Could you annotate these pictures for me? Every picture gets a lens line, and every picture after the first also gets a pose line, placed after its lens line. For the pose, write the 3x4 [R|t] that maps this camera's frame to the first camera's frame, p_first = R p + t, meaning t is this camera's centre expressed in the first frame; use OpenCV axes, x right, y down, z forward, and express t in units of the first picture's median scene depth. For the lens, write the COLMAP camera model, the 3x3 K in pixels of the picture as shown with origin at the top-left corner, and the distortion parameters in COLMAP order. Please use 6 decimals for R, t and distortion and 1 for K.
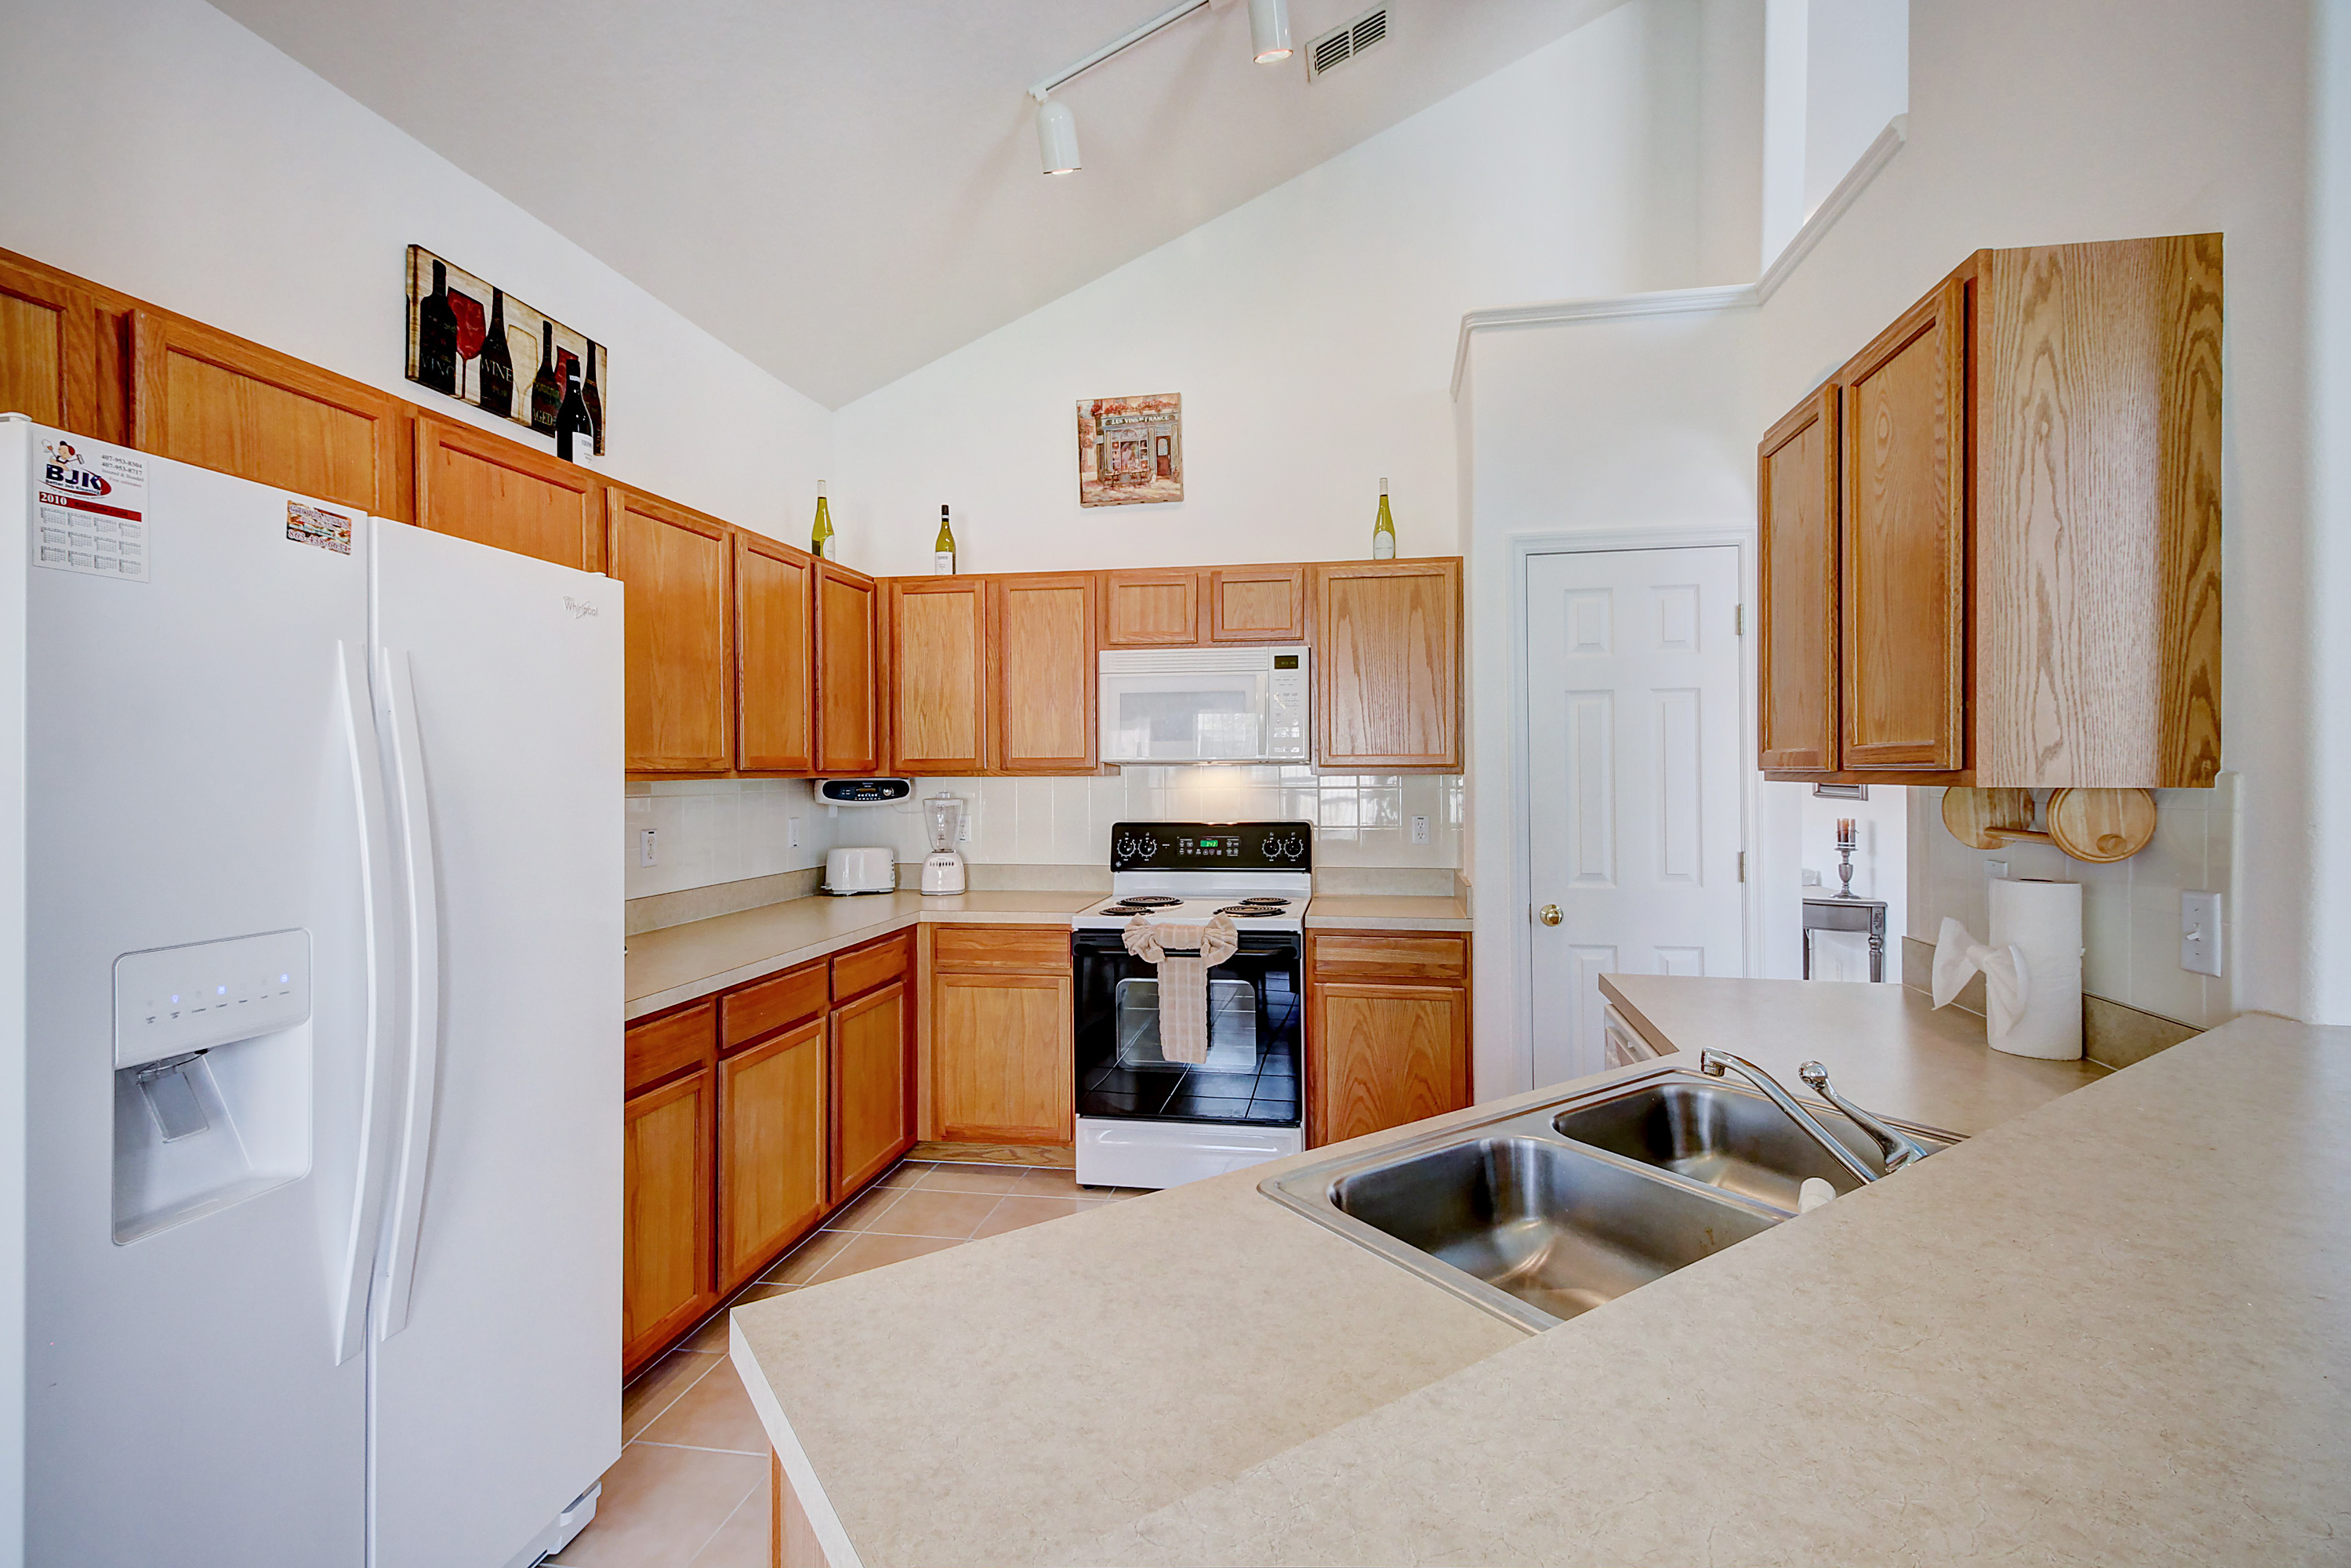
lens RADIAL K [[1079.4, 0, 1177.4], [0, 1079.4, 770.0], [0, 0, 1]] dist [0.009995, -0.003949]
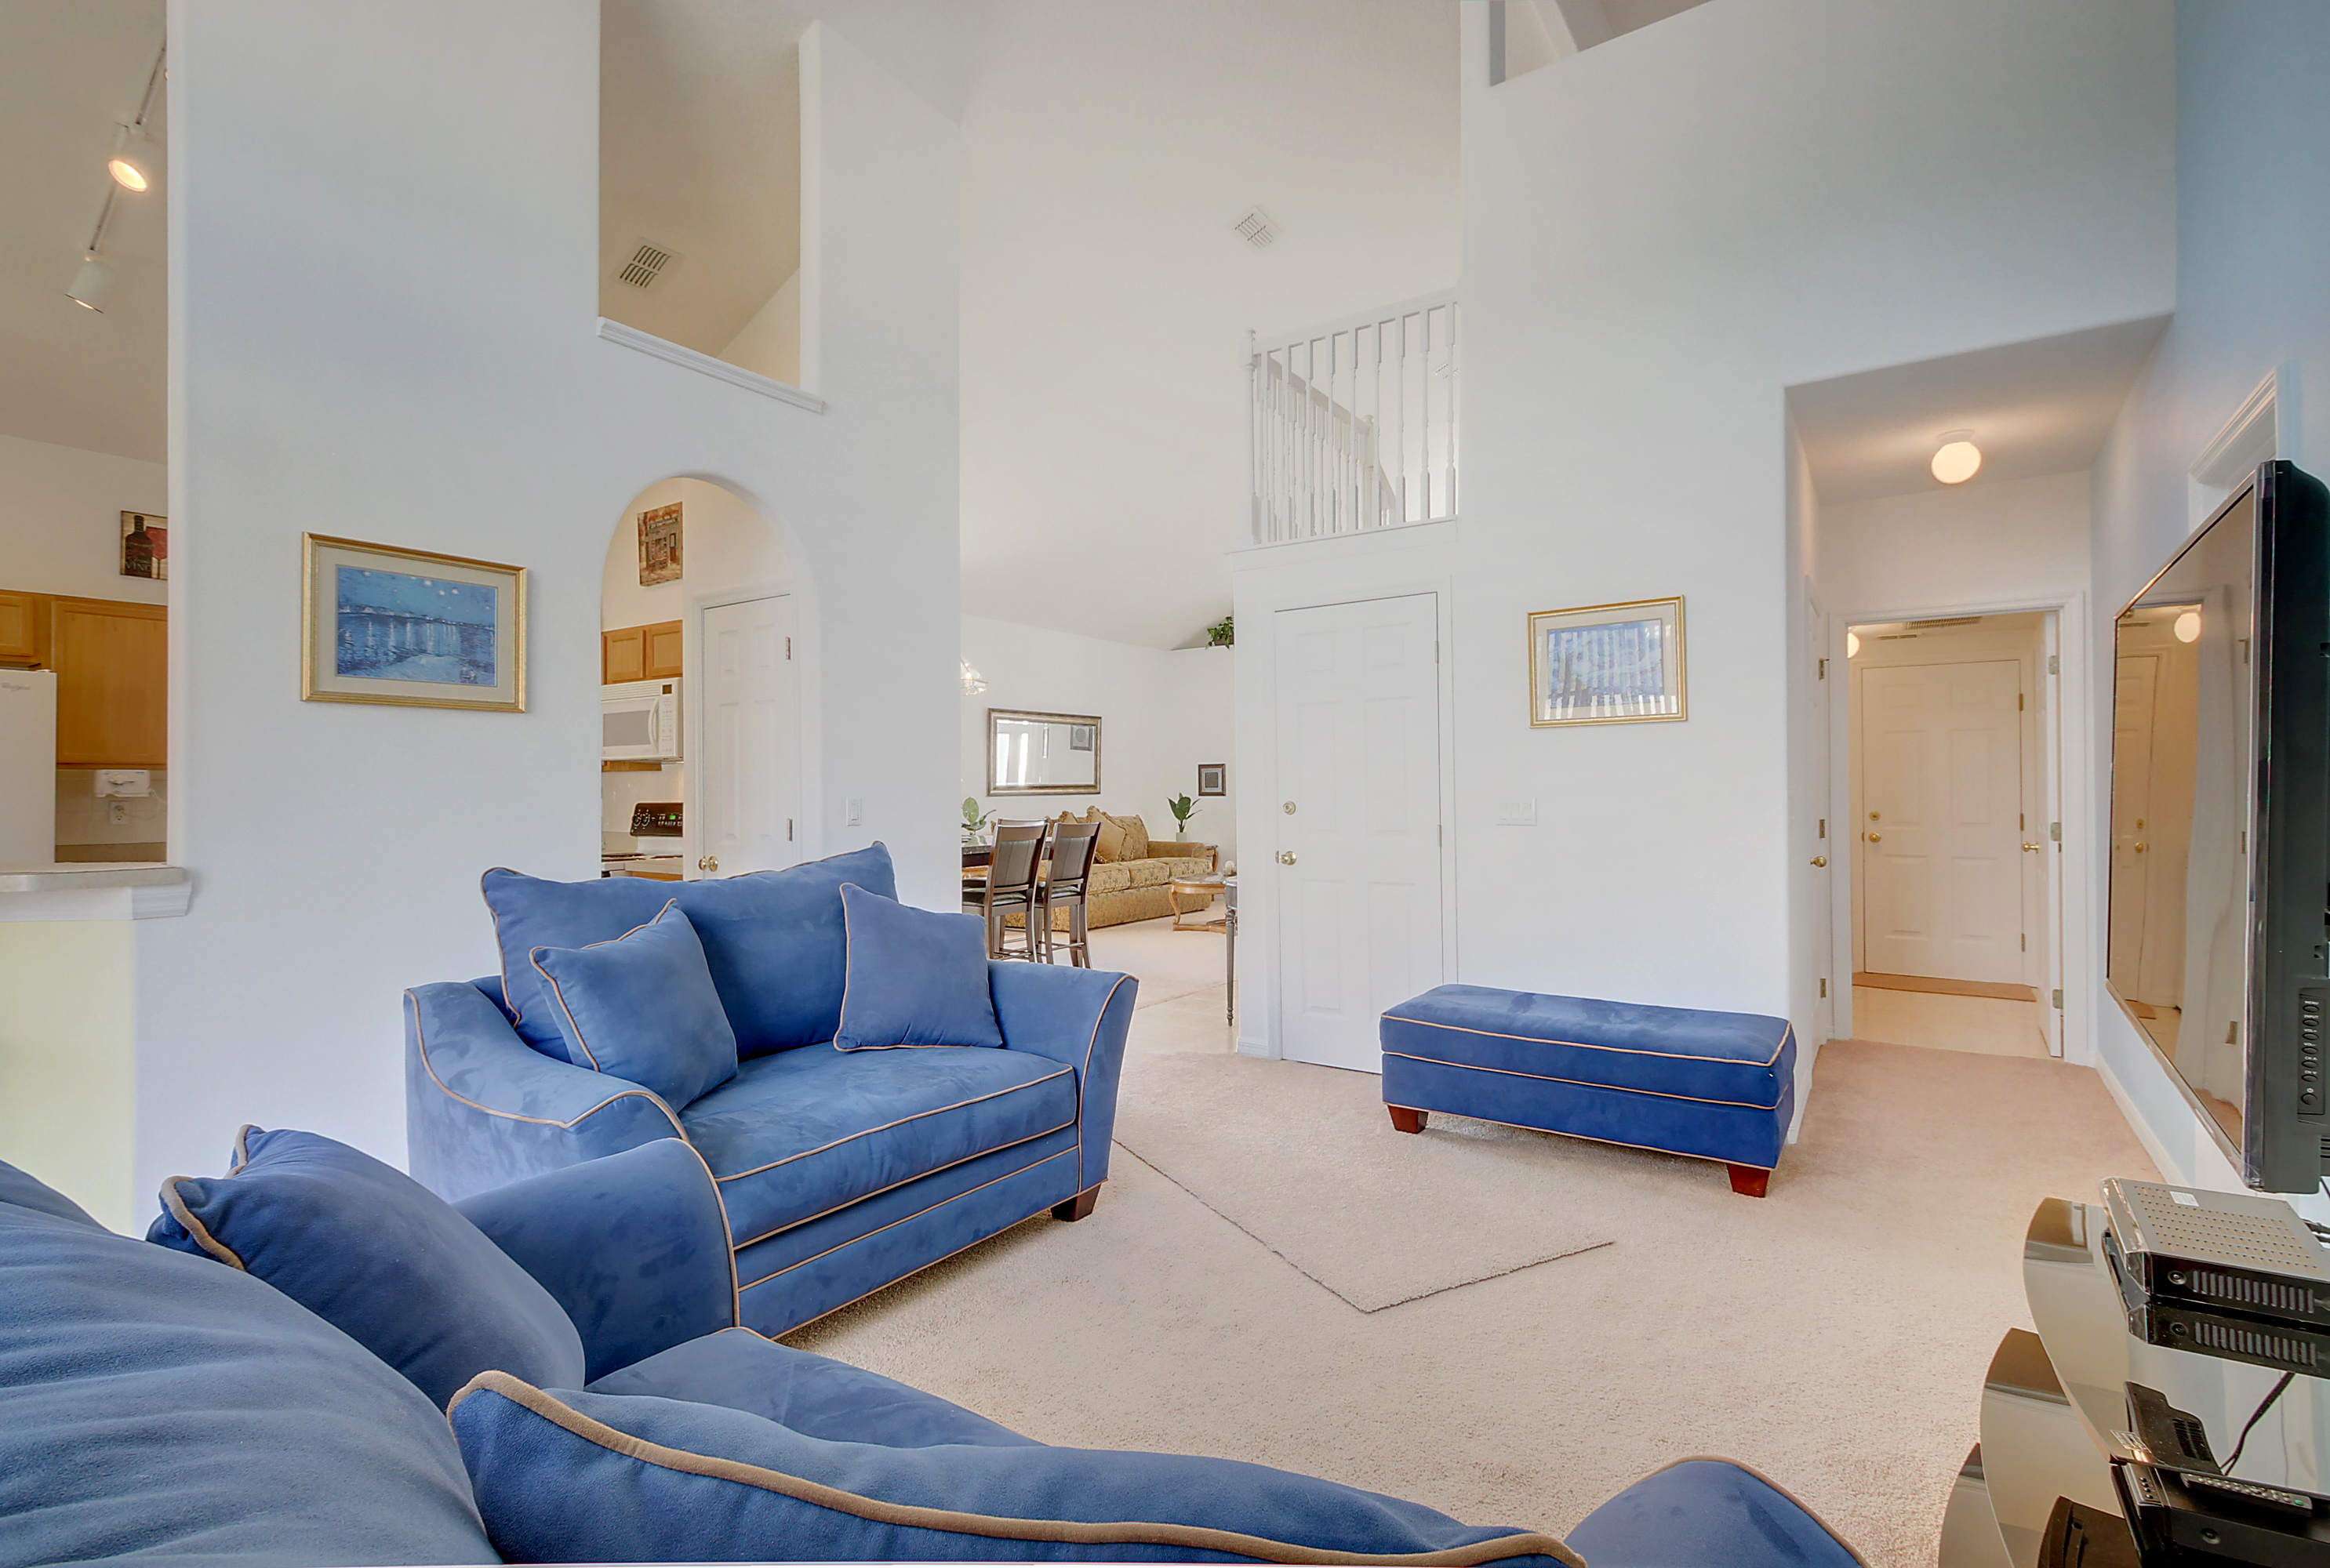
lens RADIAL K [[1133.4, 0, 1163.0], [0, 1133.4, 803.1], [0, 0, 1]] dist [0.005795, -0.000144]
pose [[0.905037, 0.006968, -0.425276, 1.374258], [-0.004175, 0.999963, 0.007498, 0.037812], [0.425313, -0.005011, 0.905033, -0.094039]]
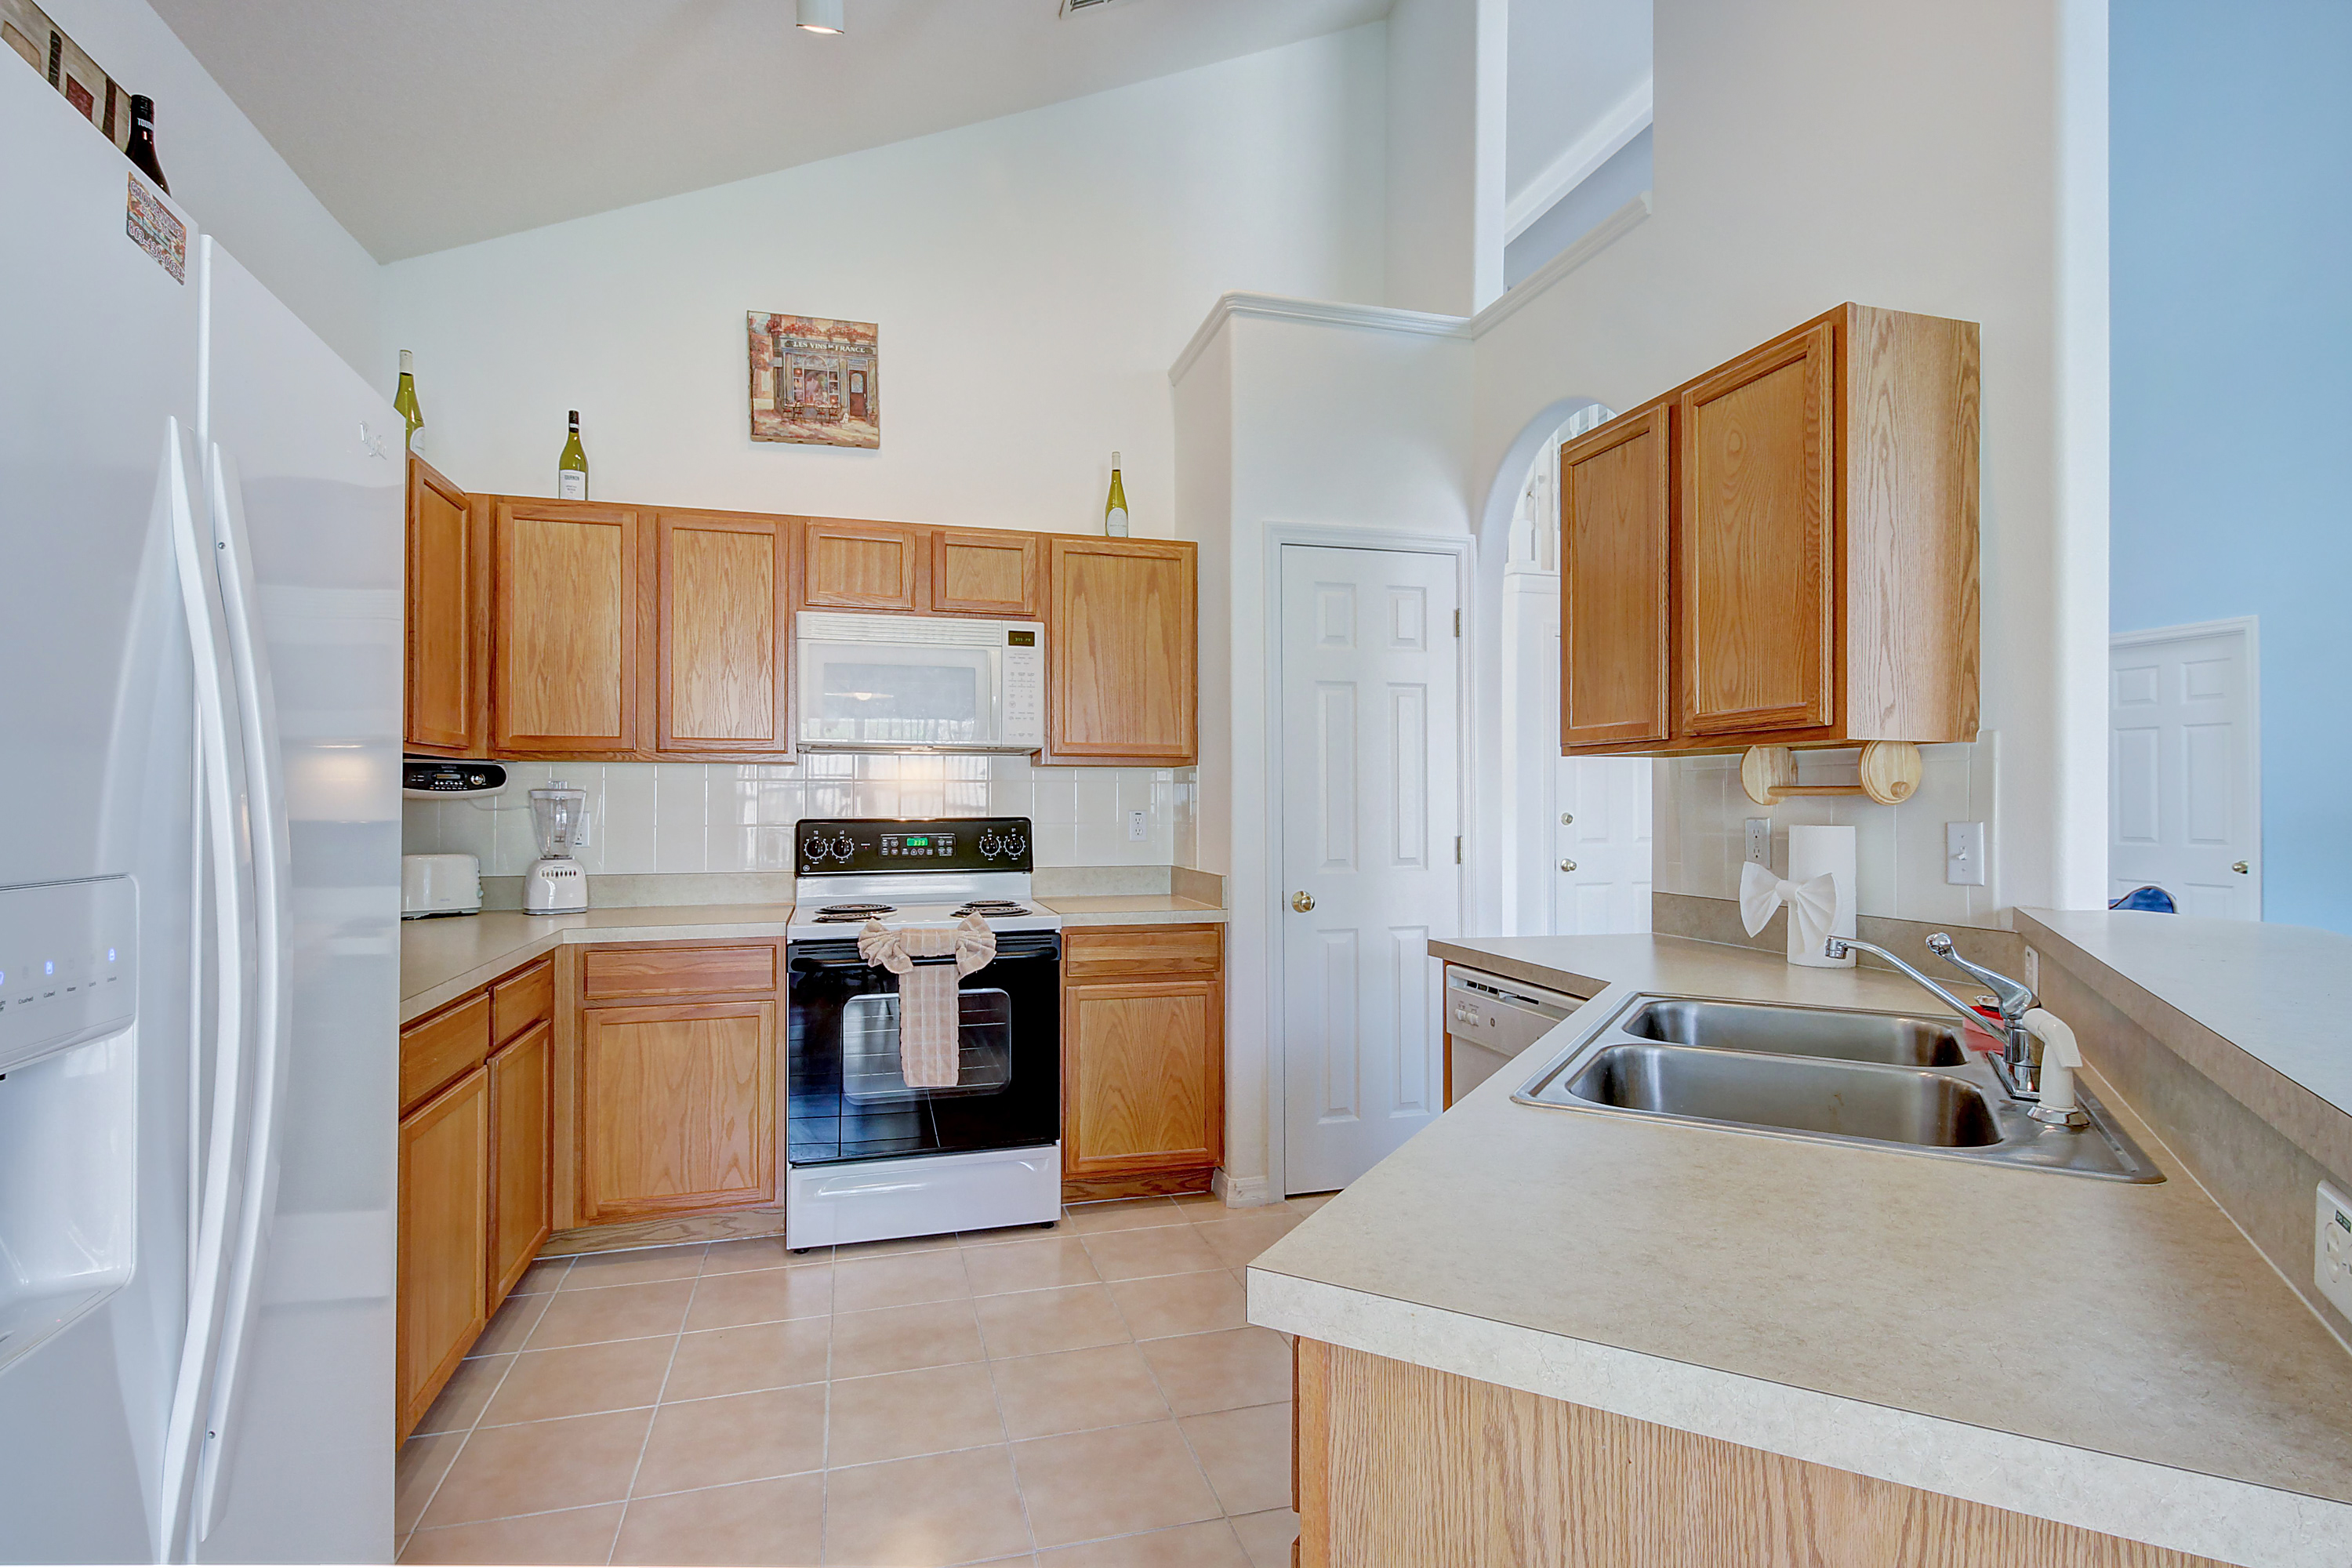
lens RADIAL K [[1168.4, 0, 1182.5], [0, 1168.4, 788.0], [0, 0, 1]] dist [0.002093, 0.001513]
pose [[0.898254, 0.011283, 0.439333, -0.210867], [-0.006349, 0.999899, -0.012700, 0.038156], [-0.439432, 0.008619, 0.898235, 0.059734]]
